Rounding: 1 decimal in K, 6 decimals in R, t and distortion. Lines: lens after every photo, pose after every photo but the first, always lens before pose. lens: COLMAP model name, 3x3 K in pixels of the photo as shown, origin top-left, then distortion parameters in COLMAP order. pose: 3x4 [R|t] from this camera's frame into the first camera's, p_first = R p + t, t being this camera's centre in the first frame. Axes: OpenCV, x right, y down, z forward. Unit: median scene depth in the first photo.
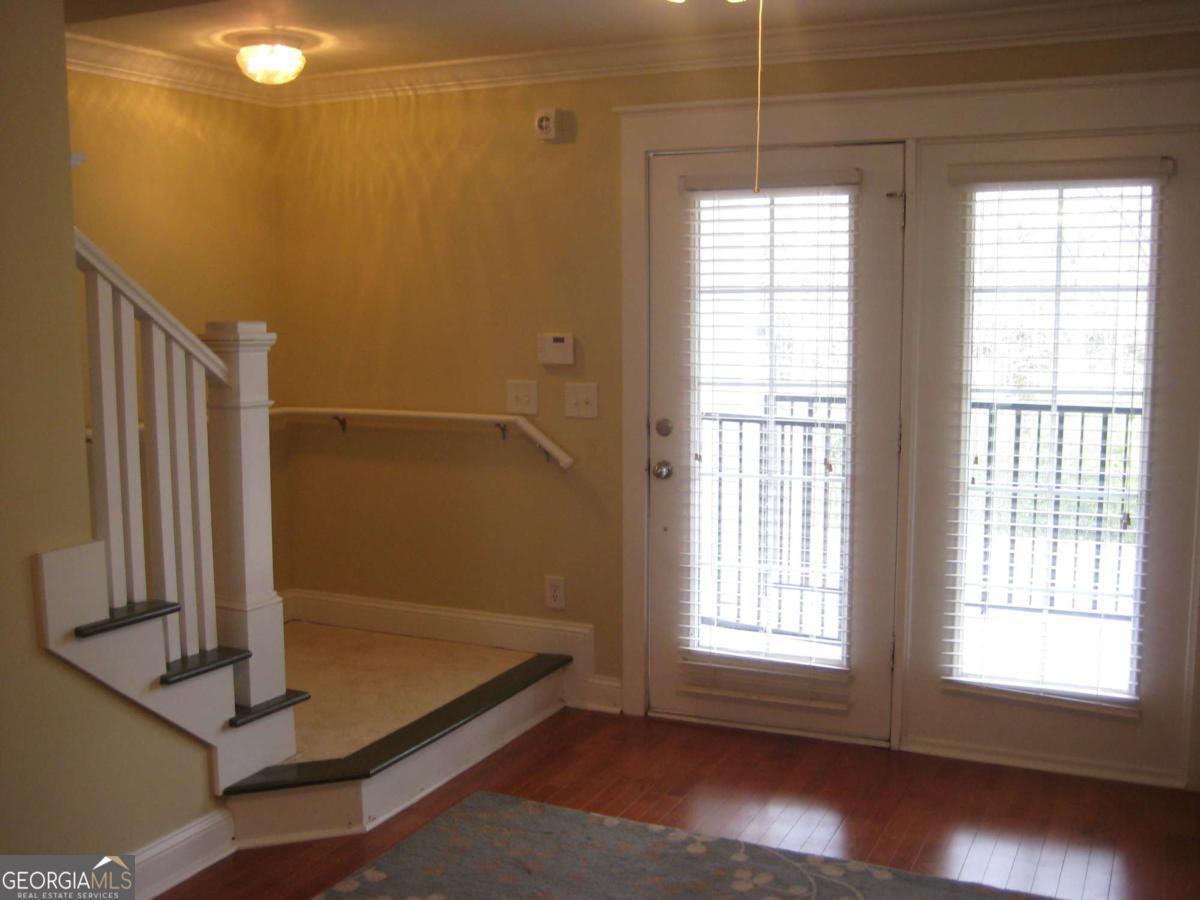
lens RADIAL K [[1281.7, 0, 599.8], [0, 1281.7, 454.6], [0, 0, 1]] dist [-0.085258, 0.000000]
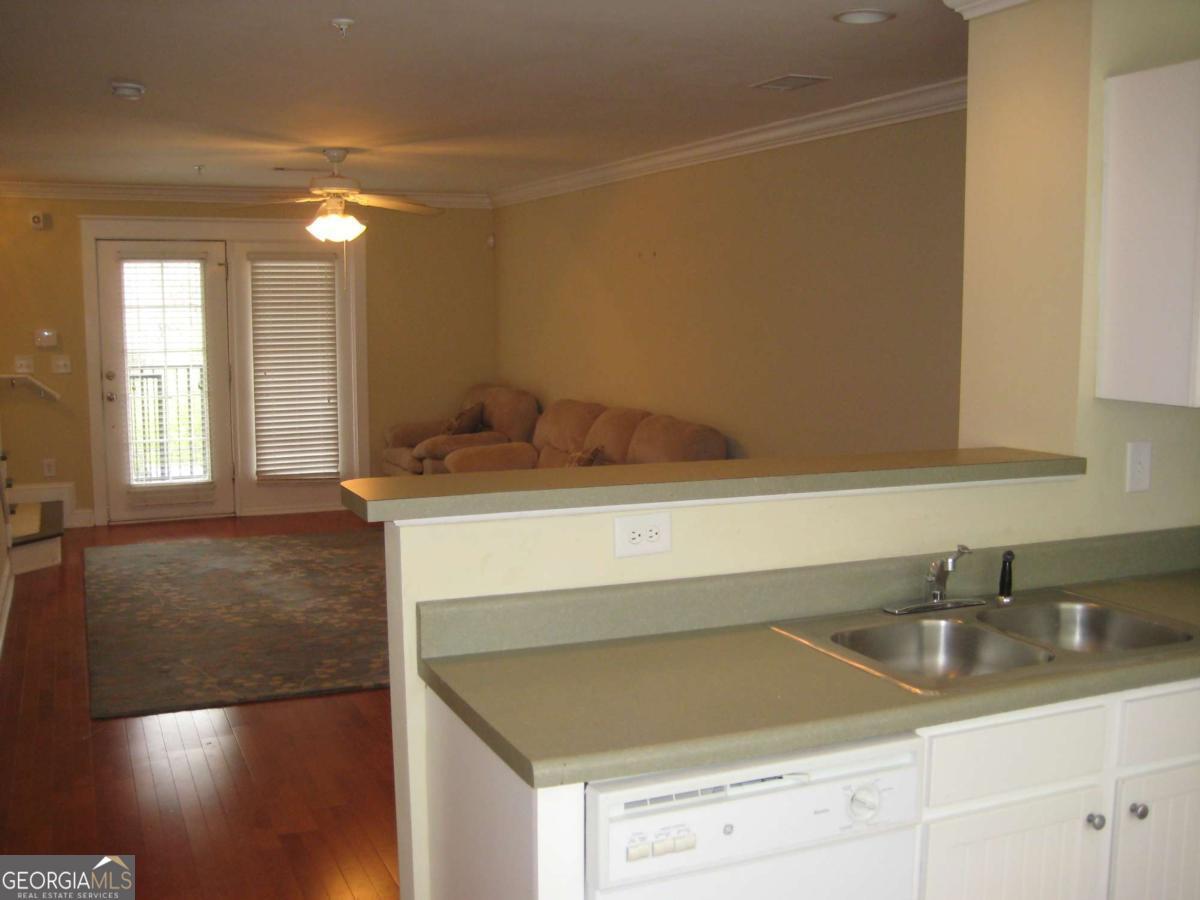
lens RADIAL K [[1281.7, 0, 600.6], [0, 1281.7, 450.5], [0, 0, 1]] dist [-0.085258, 0.000000]
pose [[0.654384, -0.077113, 0.752221, -0.938792], [0.088675, 0.995748, 0.024936, 0.113153], [-0.750945, 0.050386, 0.658439, -0.862697]]
